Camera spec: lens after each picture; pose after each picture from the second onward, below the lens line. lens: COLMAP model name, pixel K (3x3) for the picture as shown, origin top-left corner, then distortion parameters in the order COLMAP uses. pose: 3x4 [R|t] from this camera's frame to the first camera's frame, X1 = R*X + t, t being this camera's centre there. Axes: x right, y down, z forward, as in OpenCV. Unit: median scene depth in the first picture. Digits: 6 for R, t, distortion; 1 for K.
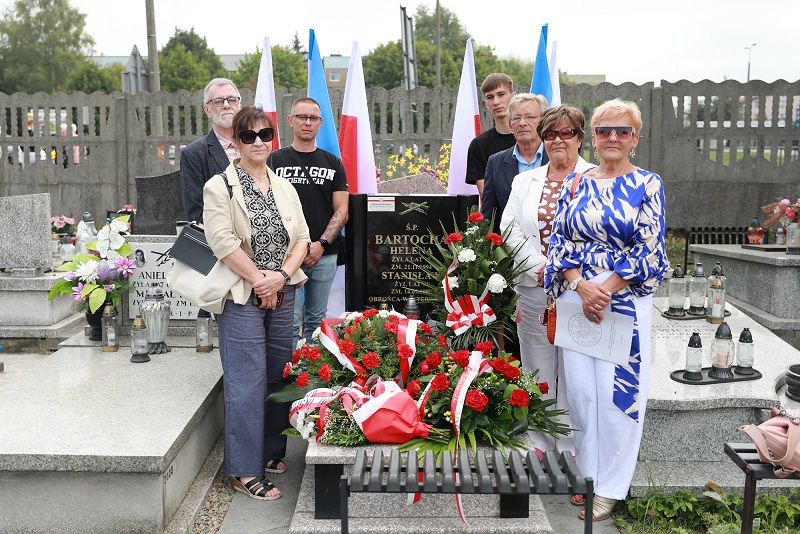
lens RADIAL K [[900.3, 0, 399.9], [0, 900.3, 267.6], [0, 0, 1]] dist [-0.015974, 0.000000]
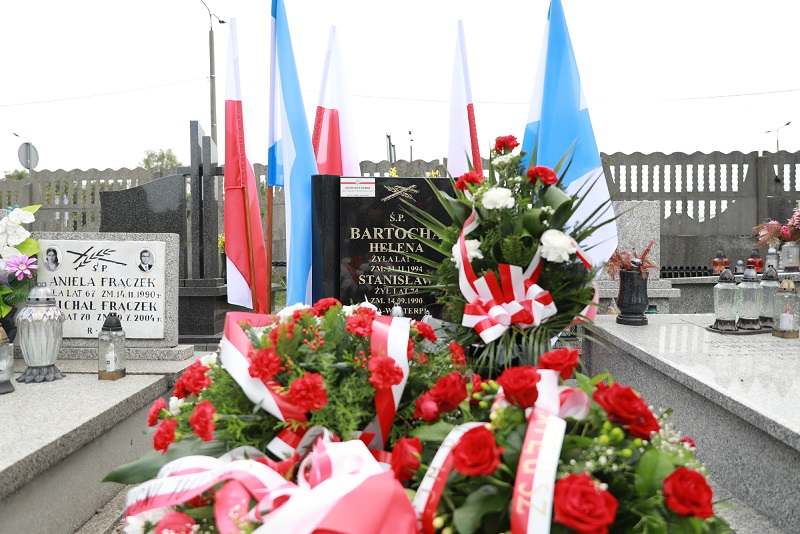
lens RADIAL K [[547.8, 0, 401.0], [0, 547.8, 265.8], [0, 0, 1]] dist [-0.040550, 0.007090]
pose [[0.999700, -0.001606, 0.024423, 0.006293], [0.004514, 0.992827, -0.119476, 0.068294], [-0.024056, 0.119551, 0.992537, 0.674893]]
